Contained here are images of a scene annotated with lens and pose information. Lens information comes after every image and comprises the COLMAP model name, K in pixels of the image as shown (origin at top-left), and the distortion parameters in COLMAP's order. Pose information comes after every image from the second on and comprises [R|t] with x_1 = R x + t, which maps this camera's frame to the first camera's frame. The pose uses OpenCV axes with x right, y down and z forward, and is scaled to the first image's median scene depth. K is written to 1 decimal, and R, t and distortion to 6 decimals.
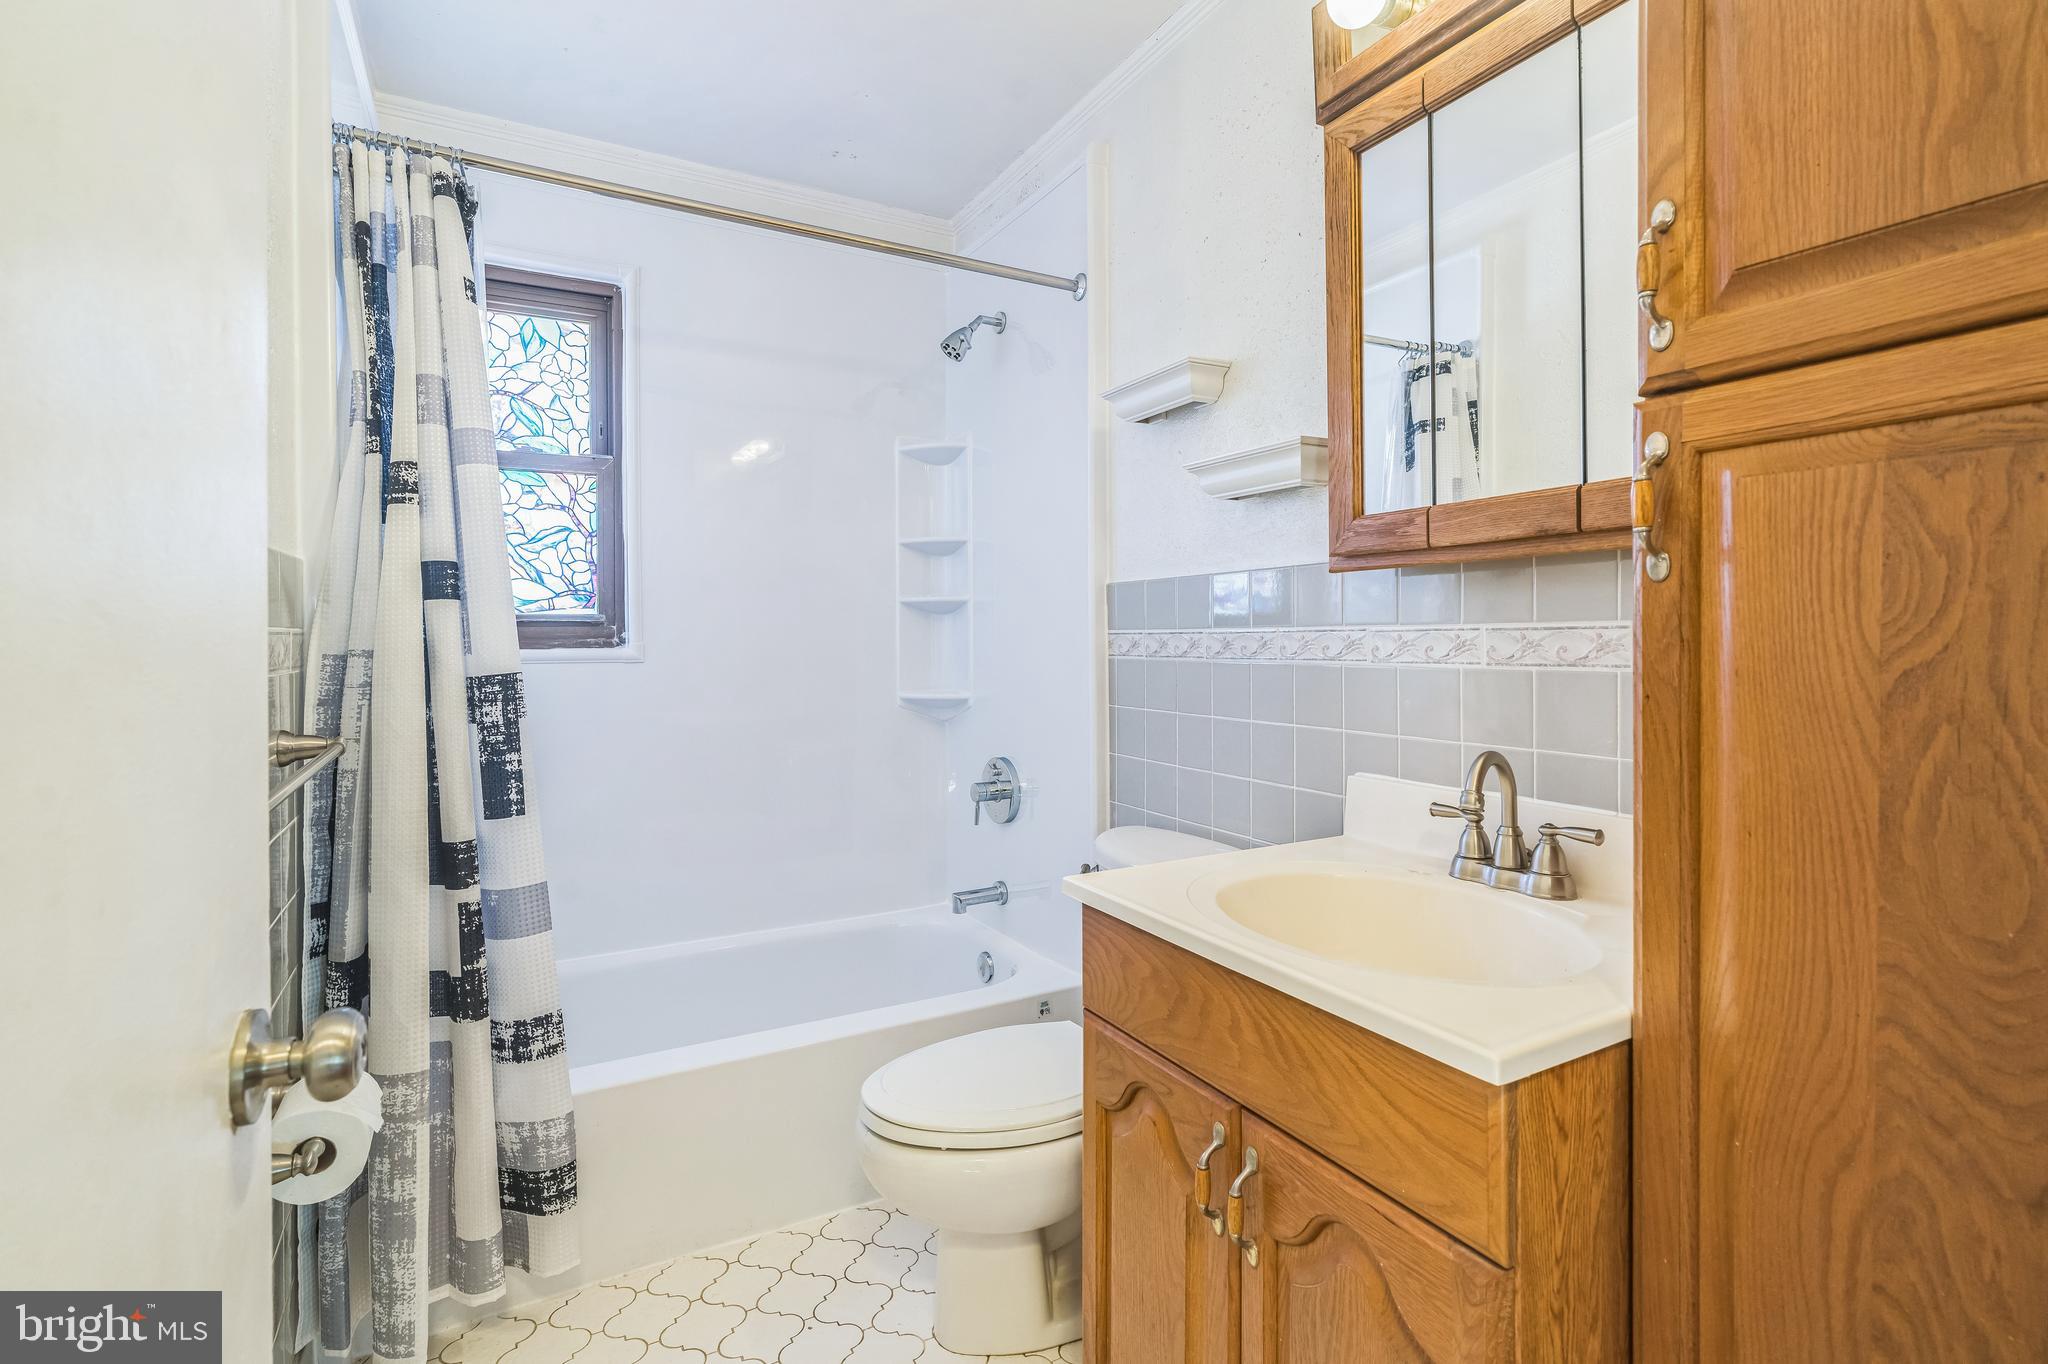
lens RADIAL K [[937.8, 0, 1023.0], [0, 937.8, 644.1], [0, 0, 1]] dist [0.001553, 0.000385]
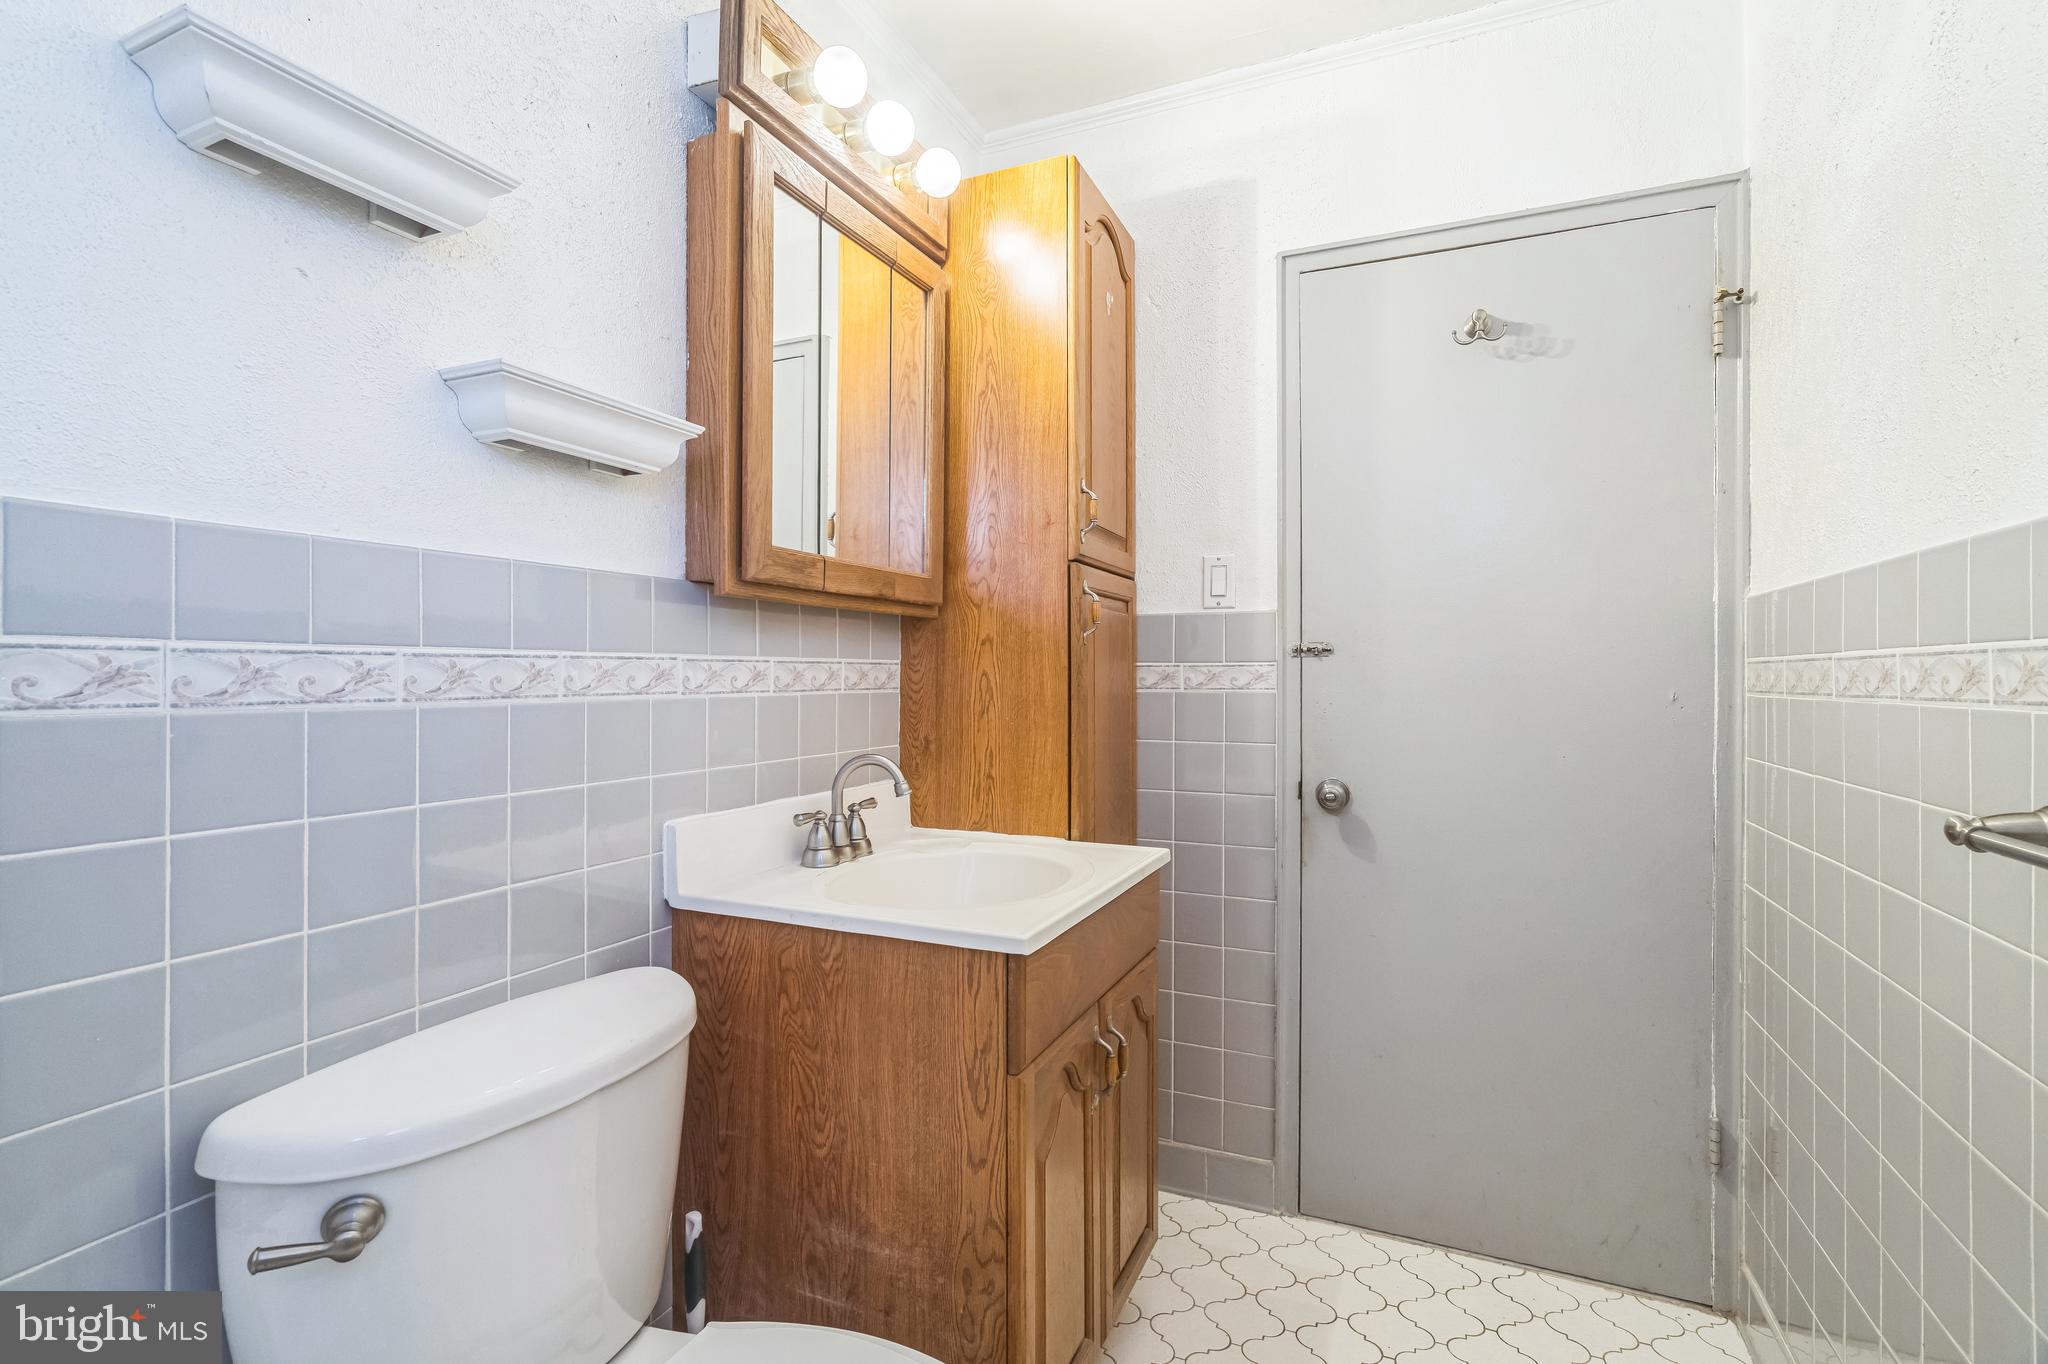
lens RADIAL K [[985.7, 0, 1024.0], [0, 985.7, 682.0], [0, 0, 1]] dist [-0.025737, 0.015967]
pose [[-0.591726, -0.009564, 0.806083, -0.650176], [-0.002306, 0.999946, 0.010171, -0.003563], [-0.806136, 0.004160, -0.591716, 1.424081]]
